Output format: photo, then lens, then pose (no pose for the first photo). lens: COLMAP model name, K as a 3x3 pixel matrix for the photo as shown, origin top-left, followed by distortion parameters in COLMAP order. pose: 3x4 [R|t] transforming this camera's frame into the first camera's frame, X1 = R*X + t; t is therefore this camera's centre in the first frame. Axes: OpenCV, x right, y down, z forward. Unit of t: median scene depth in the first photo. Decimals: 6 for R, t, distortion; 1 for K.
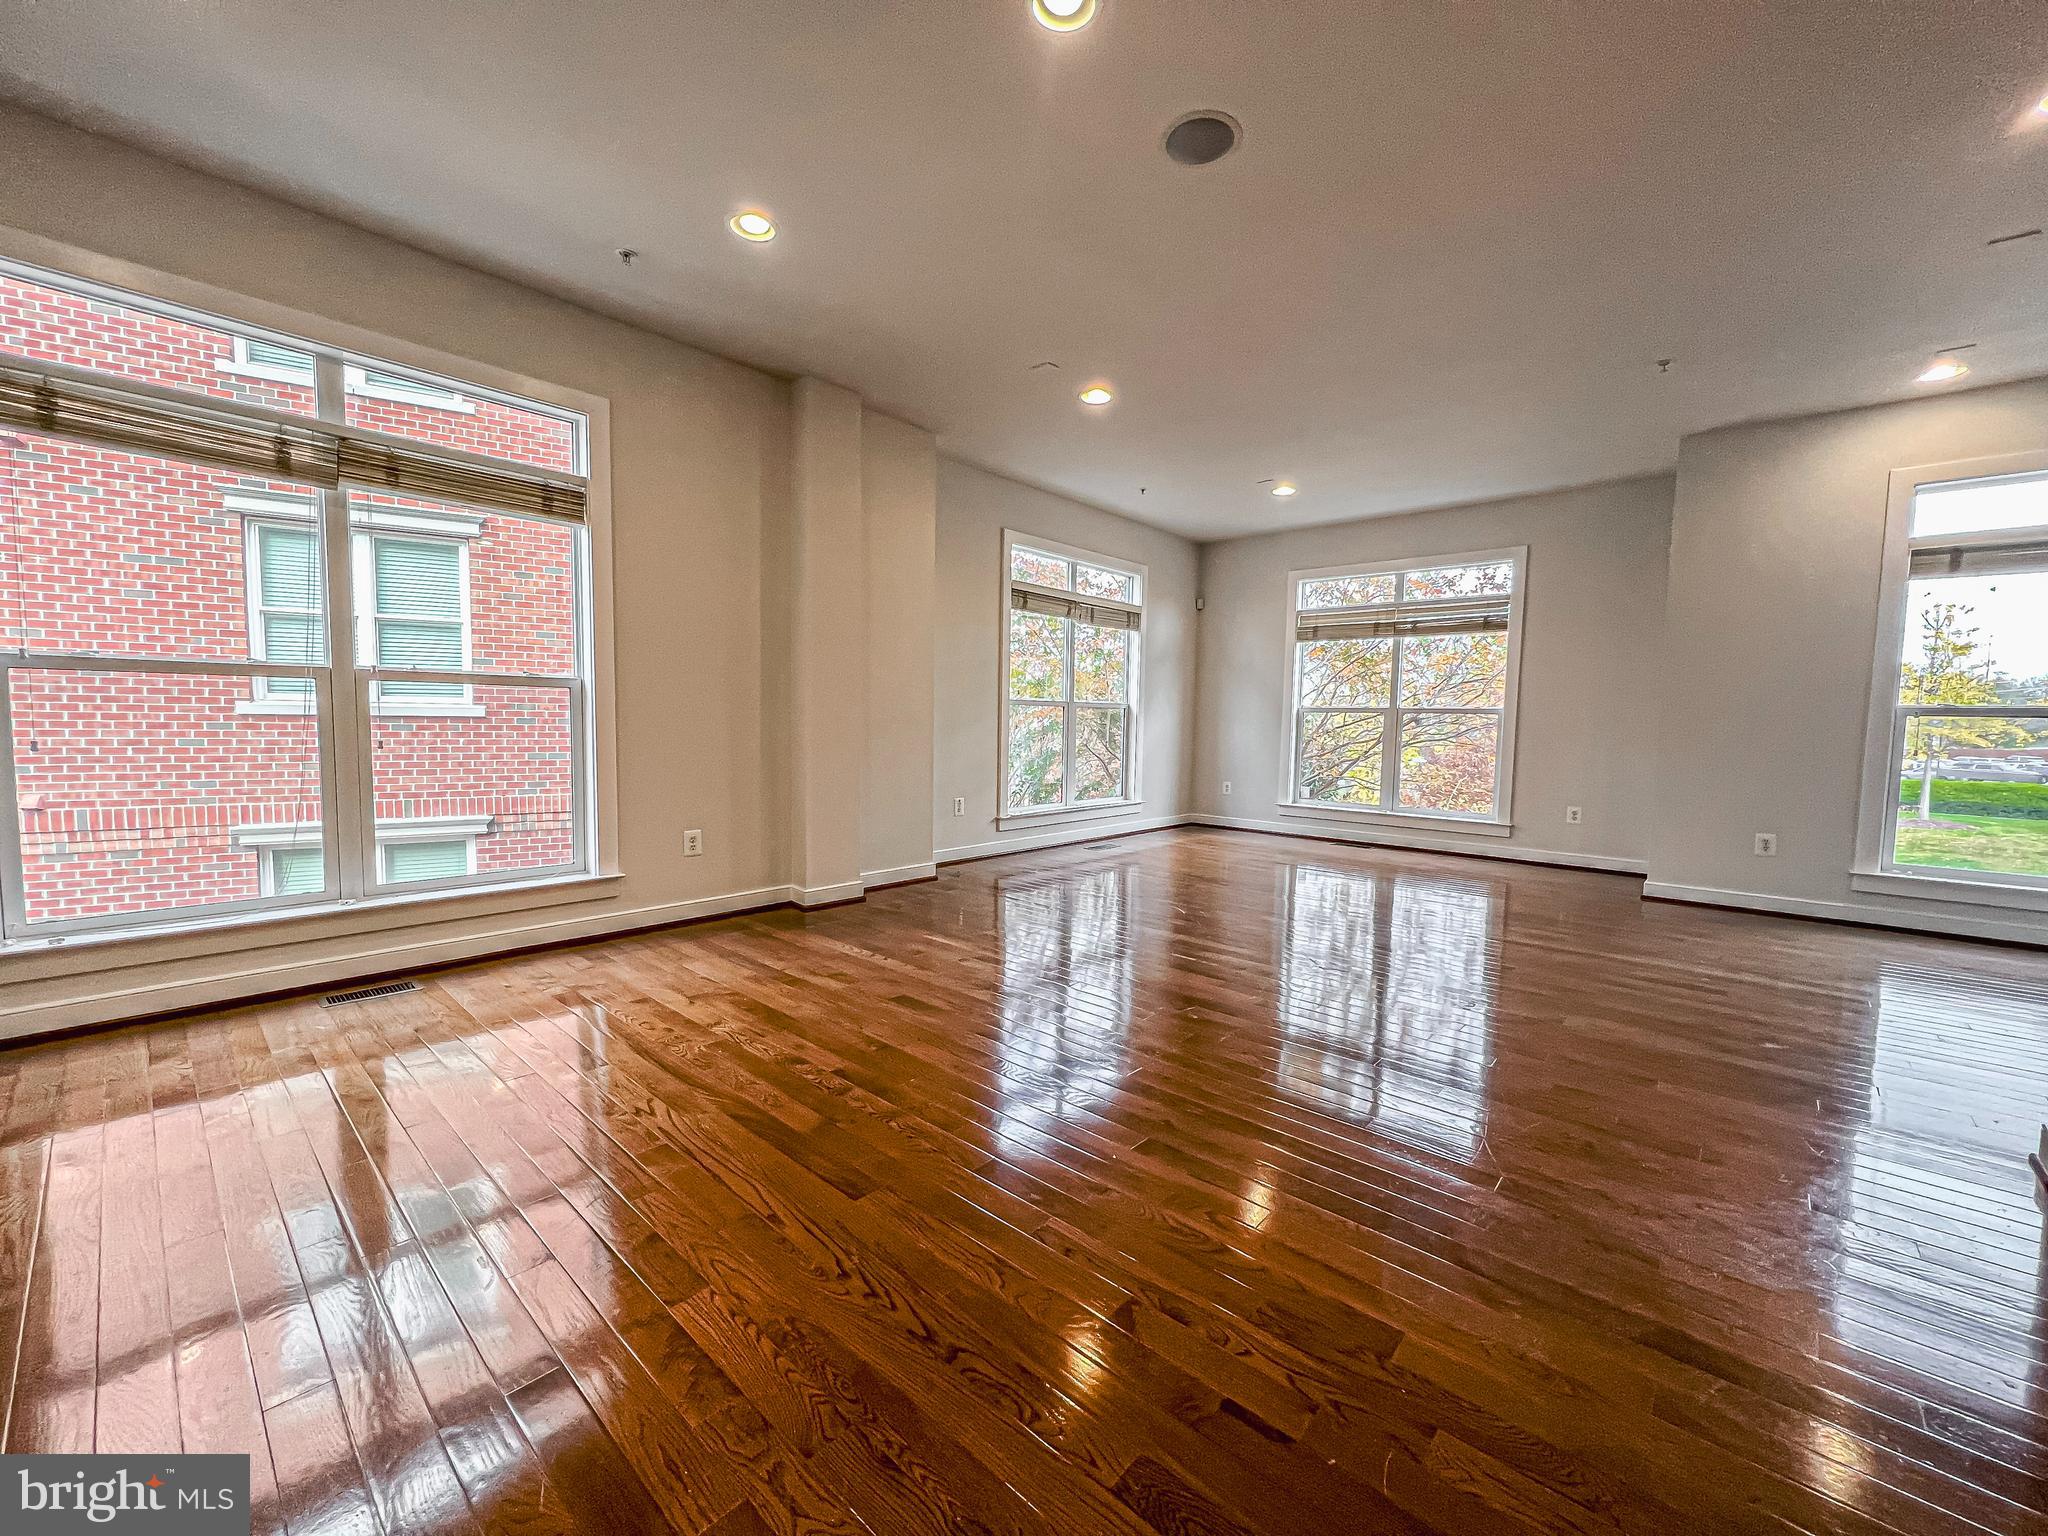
lens RADIAL K [[815.5, 0, 1017.3], [0, 815.5, 773.1], [0, 0, 1]] dist [-0.001870, 0.000309]
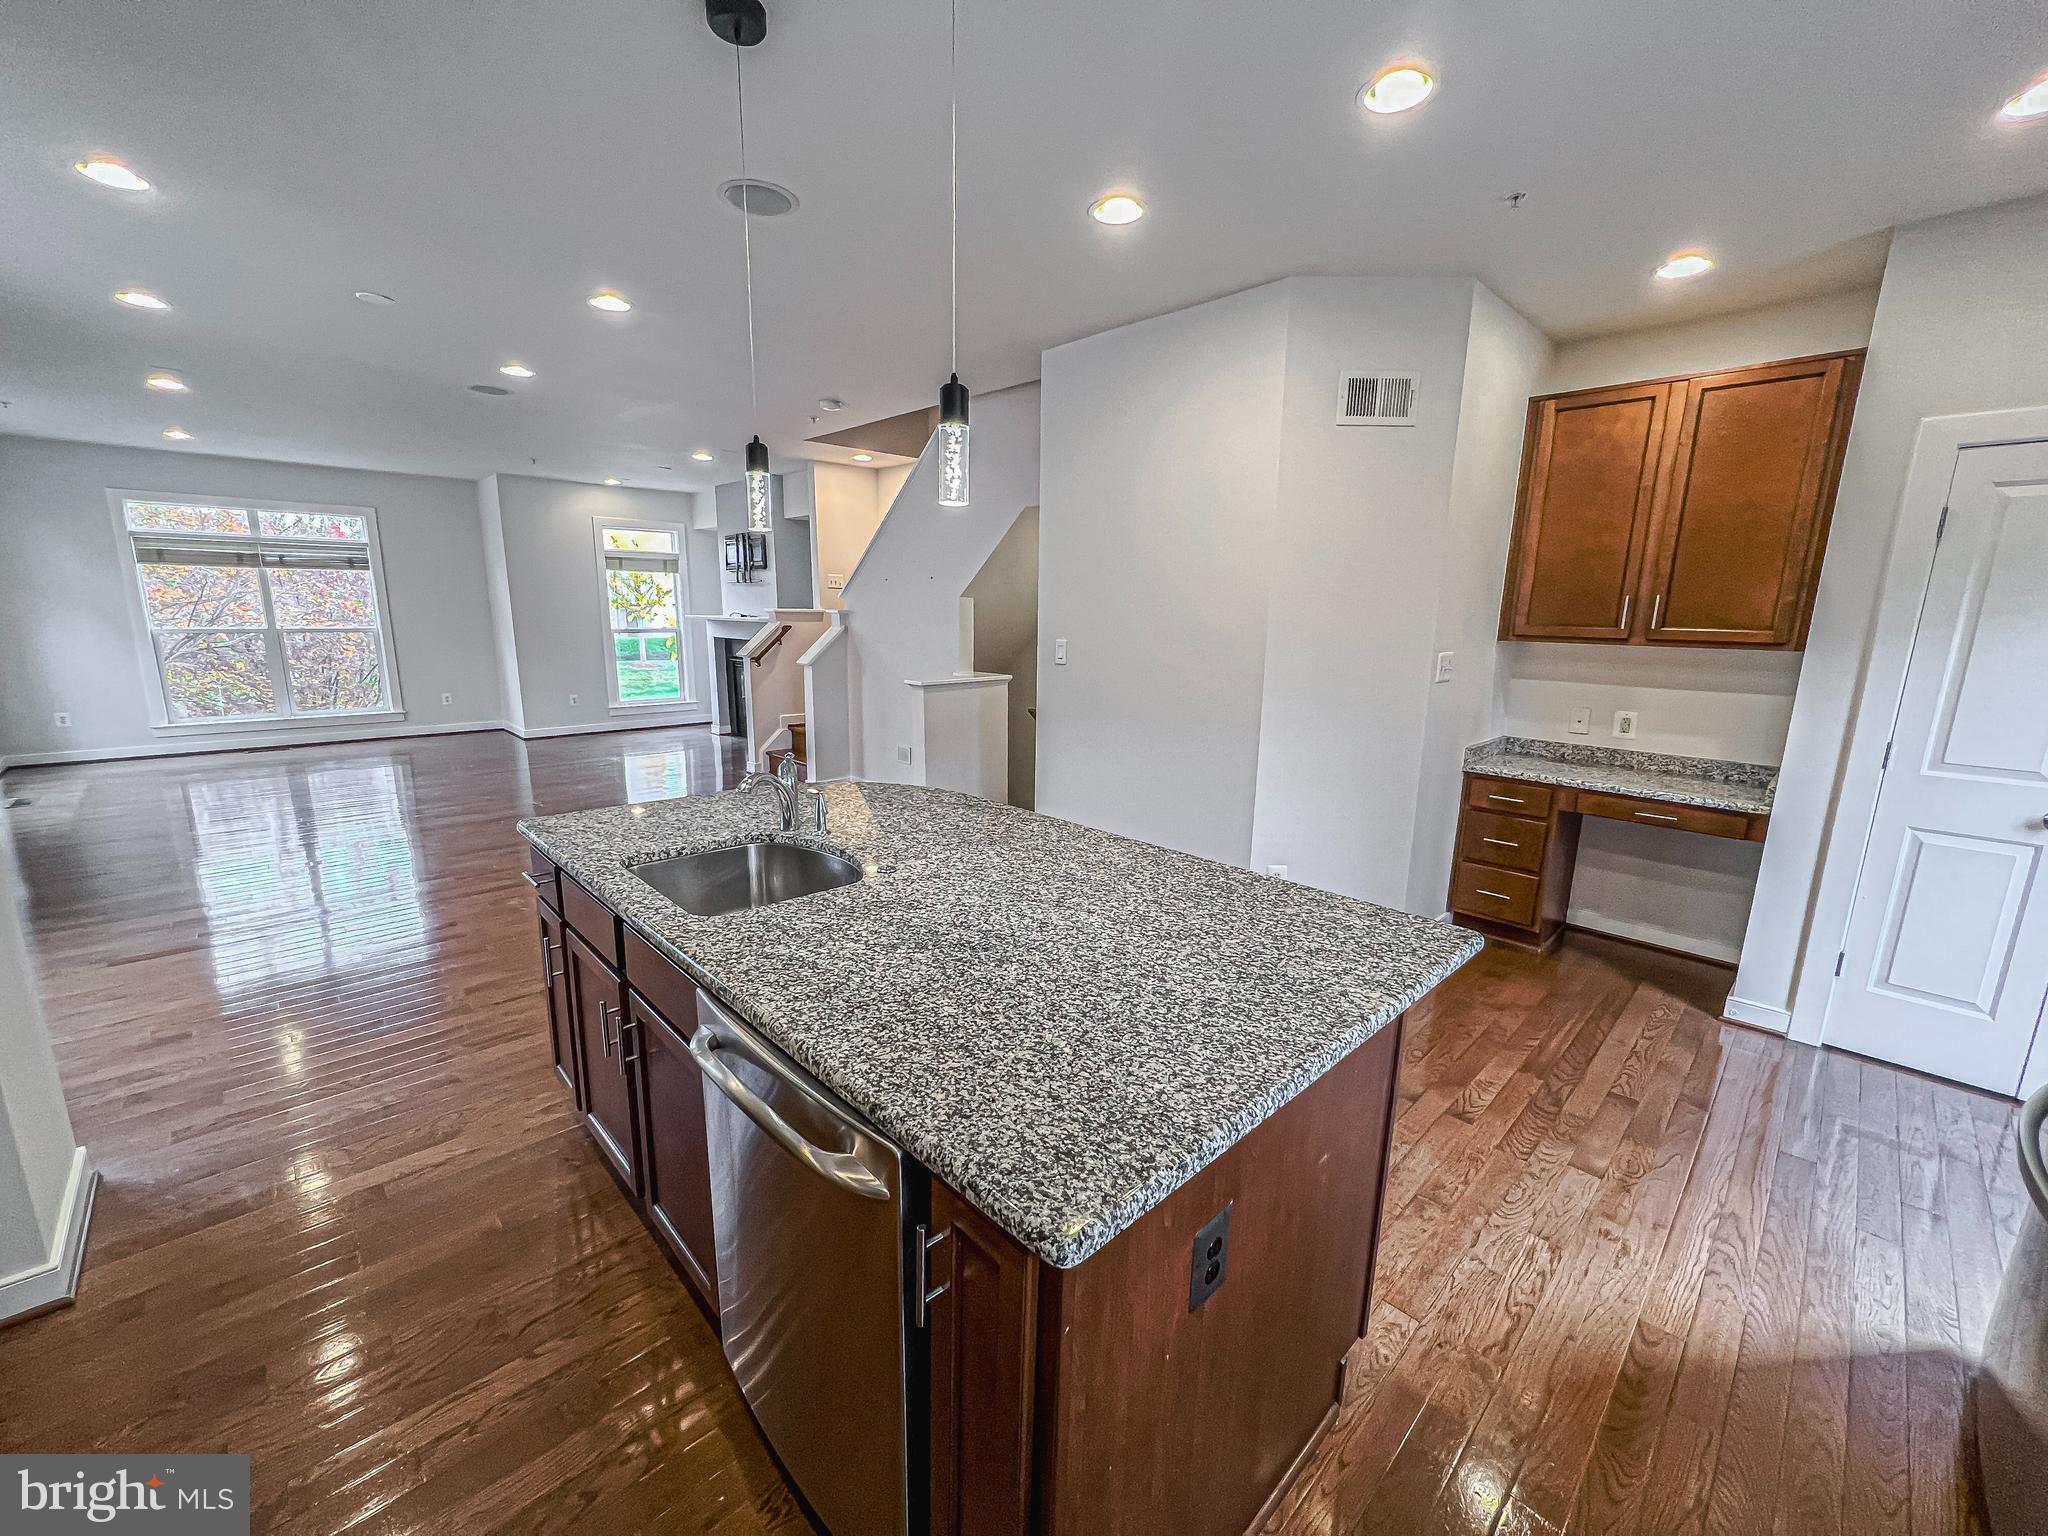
lens RADIAL K [[815.5, 0, 1024.1], [0, 815.5, 775.9], [0, 0, 1]] dist [-0.001870, 0.000309]
pose [[0.066631, -0.220630, 0.973079, -0.711252], [0.052698, 0.974663, 0.217381, -0.077514], [-0.996385, 0.036795, 0.076570, -0.172182]]
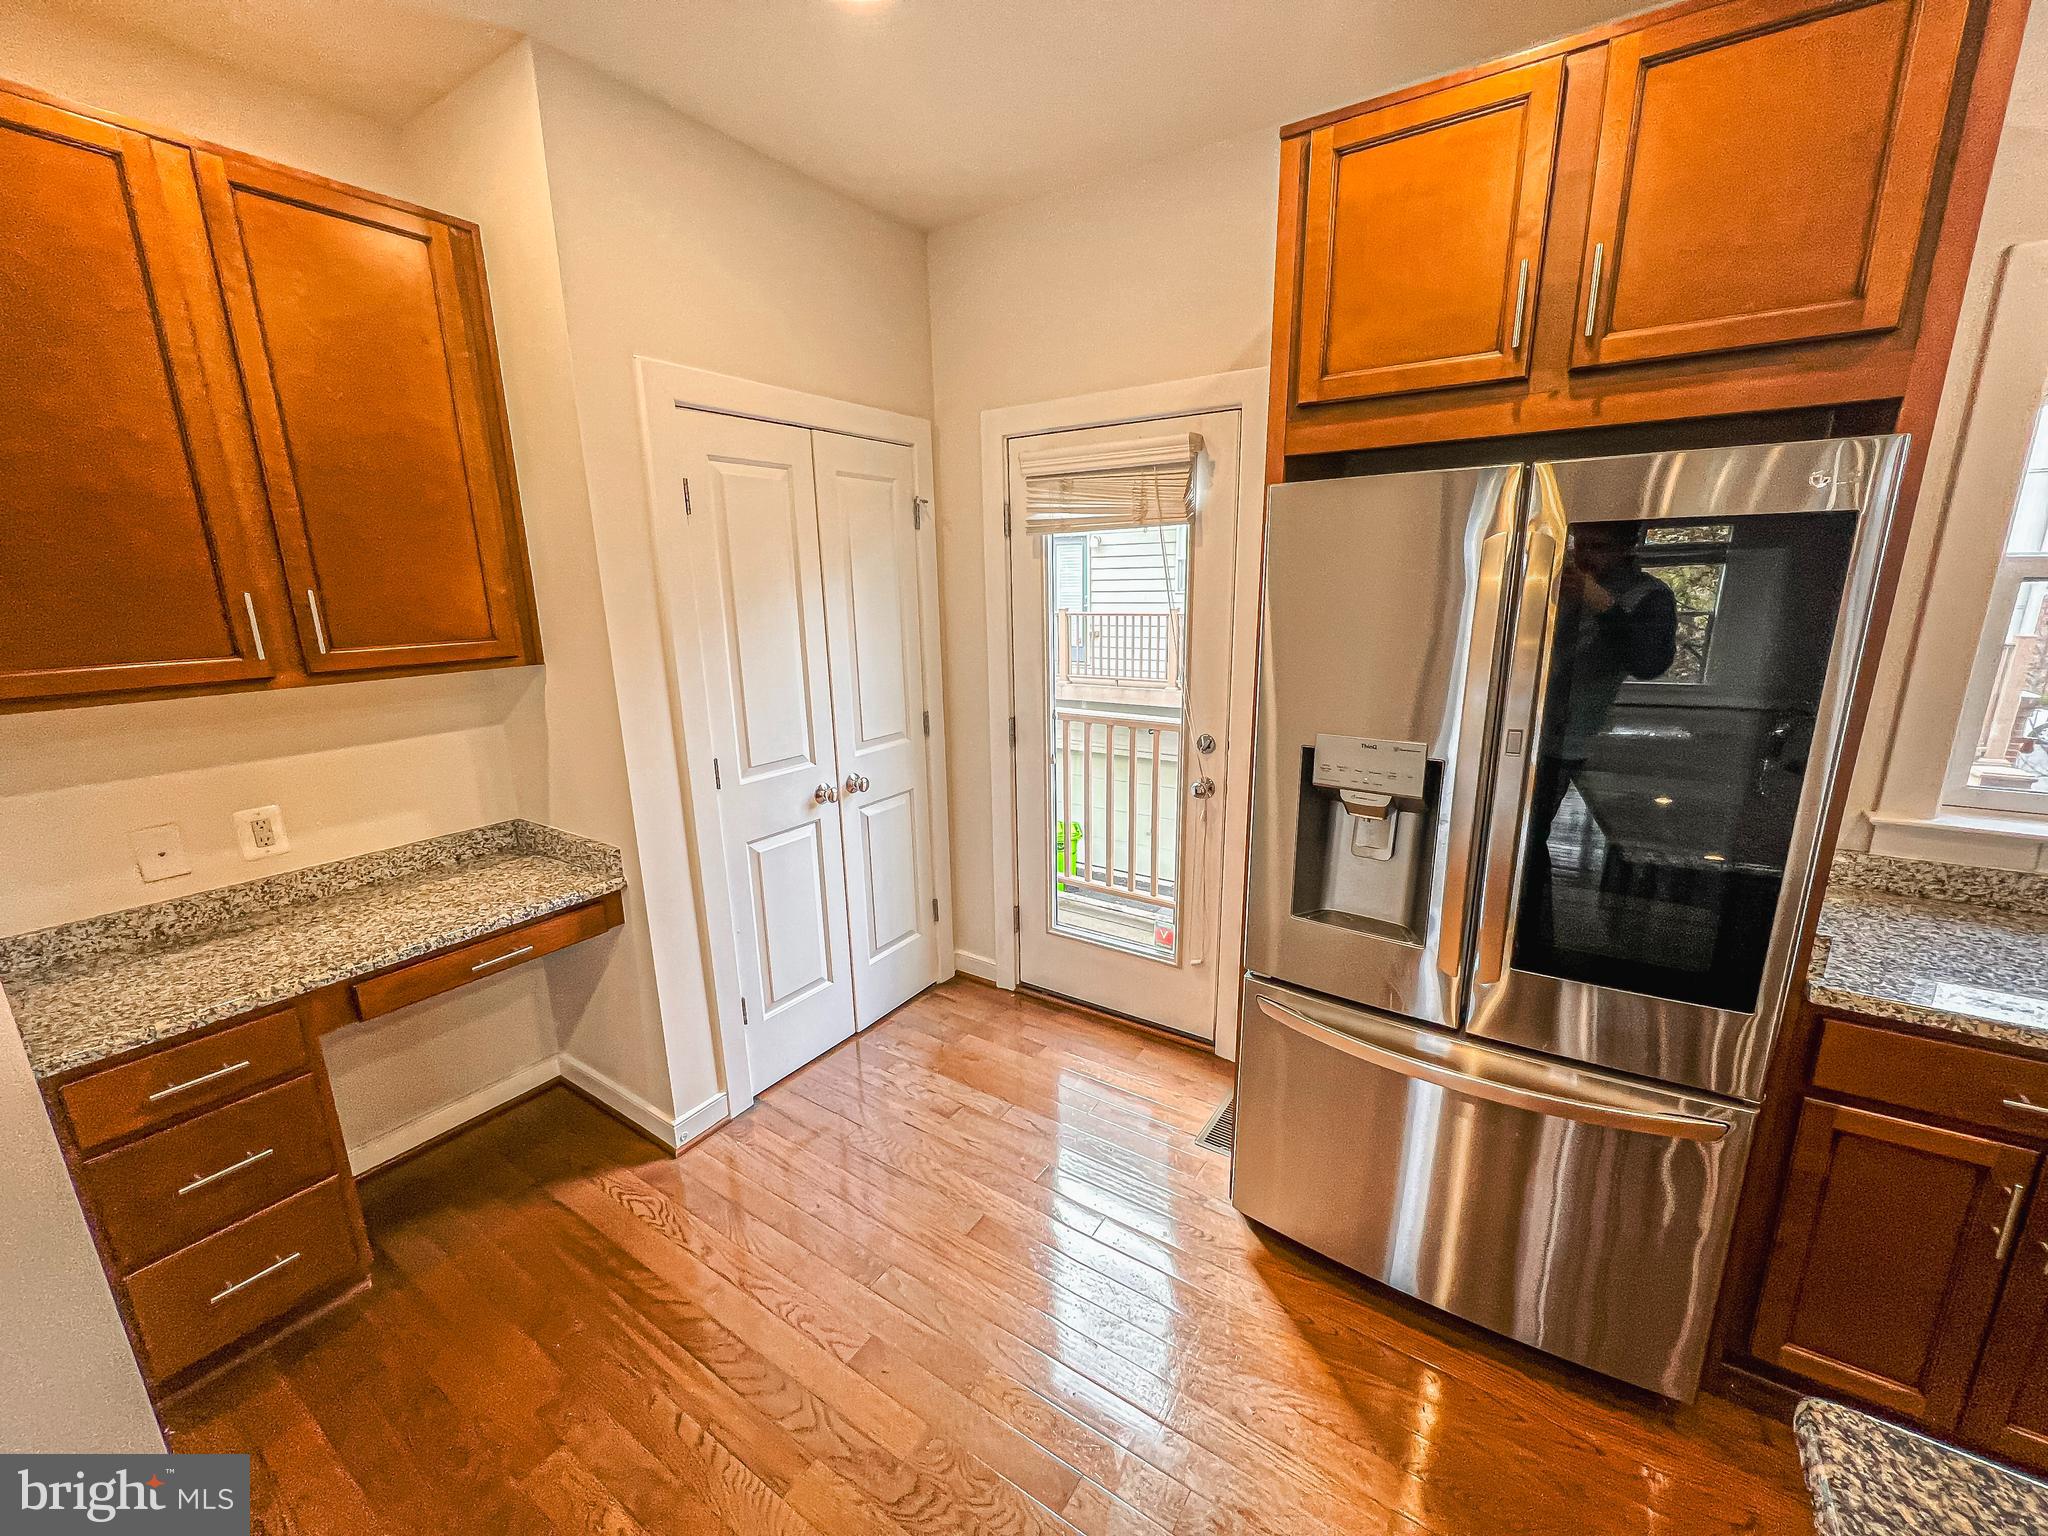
lens RADIAL K [[815.5, 0, 1024.6], [0, 815.5, 774.0], [0, 0, 1]] dist [-0.001870, 0.000309]
pose [[-0.989786, 0.033221, -0.138633, -0.344574], [-0.009454, 0.955033, 0.296348, -0.079801], [0.142244, 0.294632, -0.944965, -0.229526]]
